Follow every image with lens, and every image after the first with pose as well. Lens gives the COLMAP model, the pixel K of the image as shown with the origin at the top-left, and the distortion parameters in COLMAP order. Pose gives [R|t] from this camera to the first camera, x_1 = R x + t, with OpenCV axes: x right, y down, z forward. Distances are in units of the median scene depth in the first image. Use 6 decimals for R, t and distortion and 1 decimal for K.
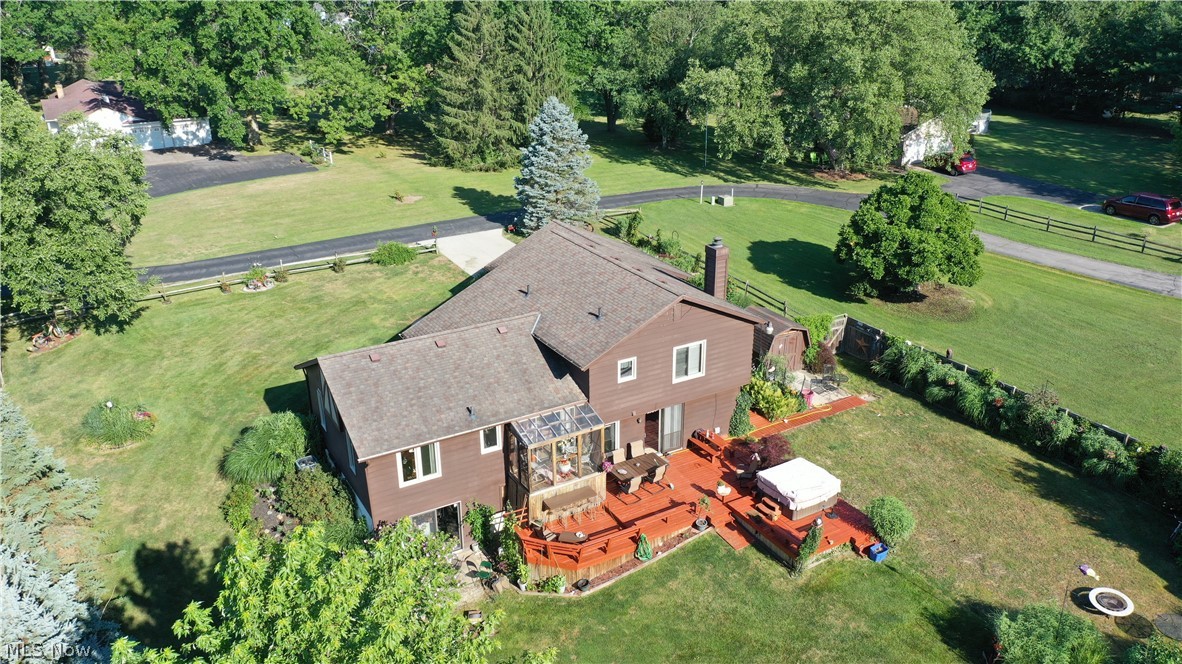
lens RADIAL K [[922.0, 0, 591.0], [0, 922.0, 332.0], [0, 0, 1]] dist [-0.009455, -0.007174]
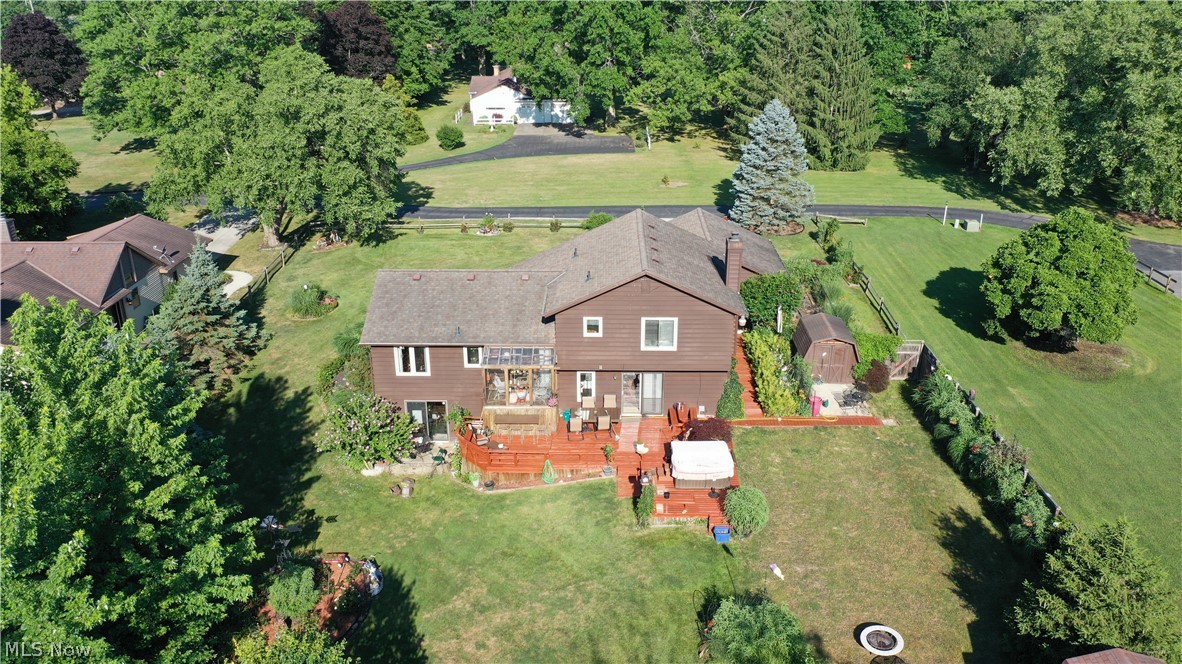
lens RADIAL K [[922.0, 0, 591.0], [0, 922.0, 332.0], [0, 0, 1]] dist [-0.009455, -0.007174]
pose [[0.853462, 0.196536, -0.482676, 0.339346], [-0.198418, 0.978953, 0.047770, -0.004313], [0.481905, 0.055002, 0.874495, -0.005950]]
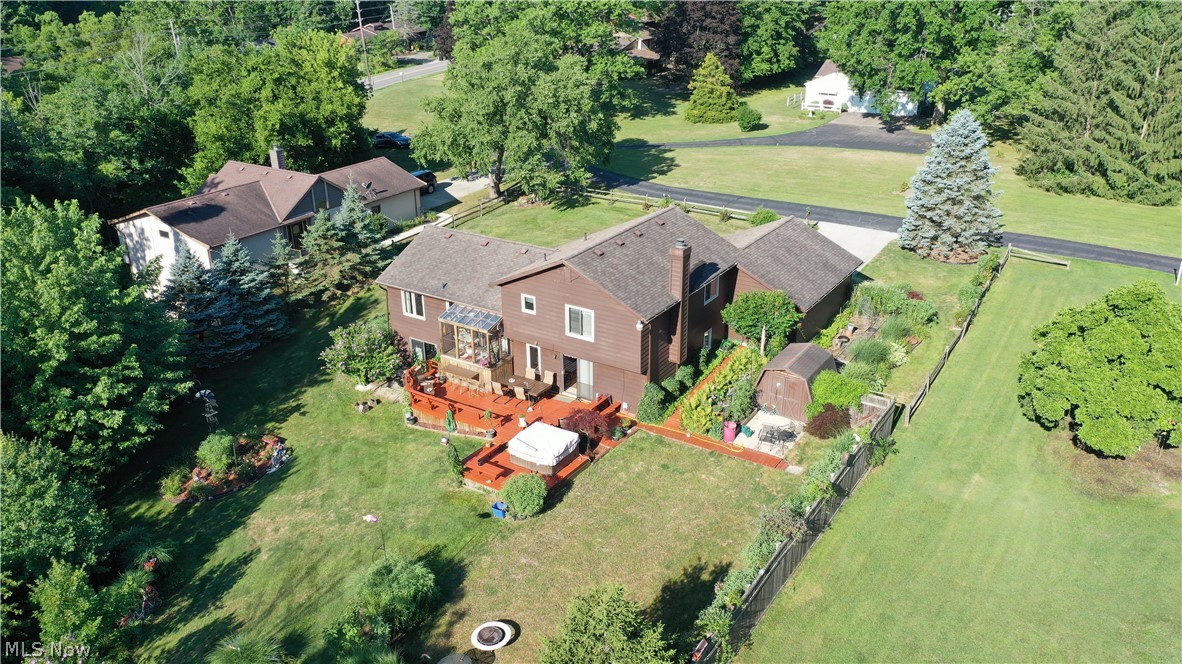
lens RADIAL K [[922.0, 0, 591.0], [0, 922.0, 332.0], [0, 0, 1]] dist [-0.009455, -0.007174]
pose [[0.444453, 0.354300, -0.822759, 0.634125], [-0.330440, 0.918533, 0.217039, -0.126820], [0.832629, 0.175409, 0.525320, 0.241255]]
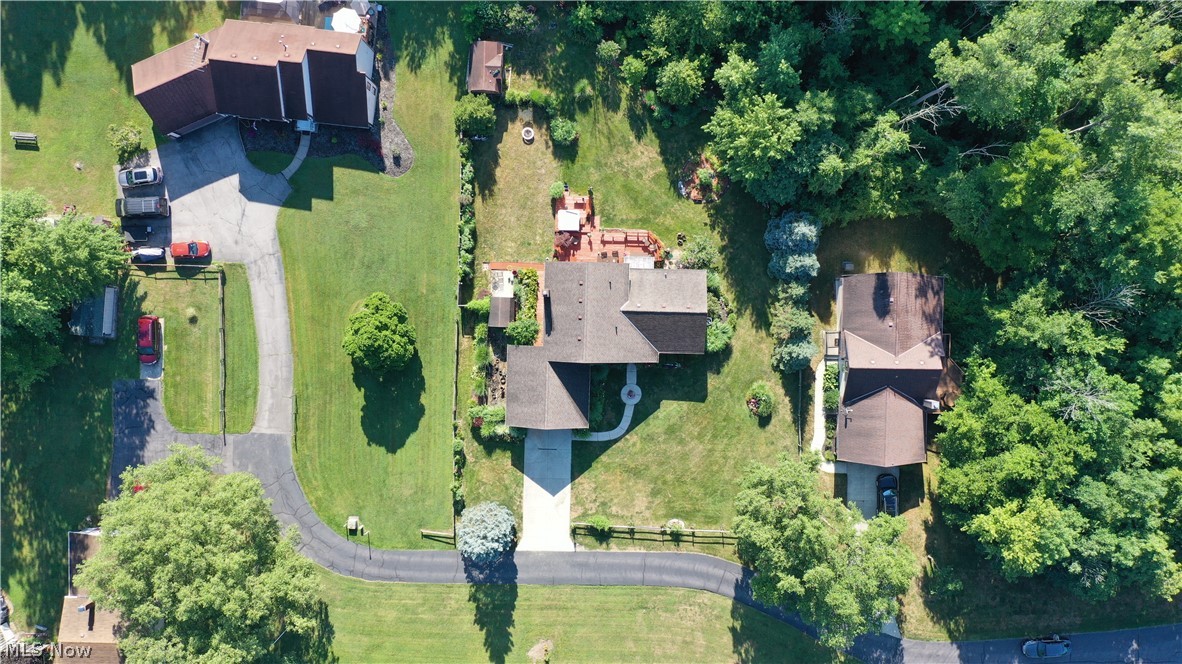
lens RADIAL K [[922.0, 0, 591.0], [0, 922.0, 332.0], [0, 0, 1]] dist [-0.009455, -0.007174]
pose [[-0.851108, -0.524942, -0.007159, 0.000593], [0.206585, -0.347417, 0.914672, -1.469330], [-0.482637, 0.777005, 0.404135, 0.032982]]
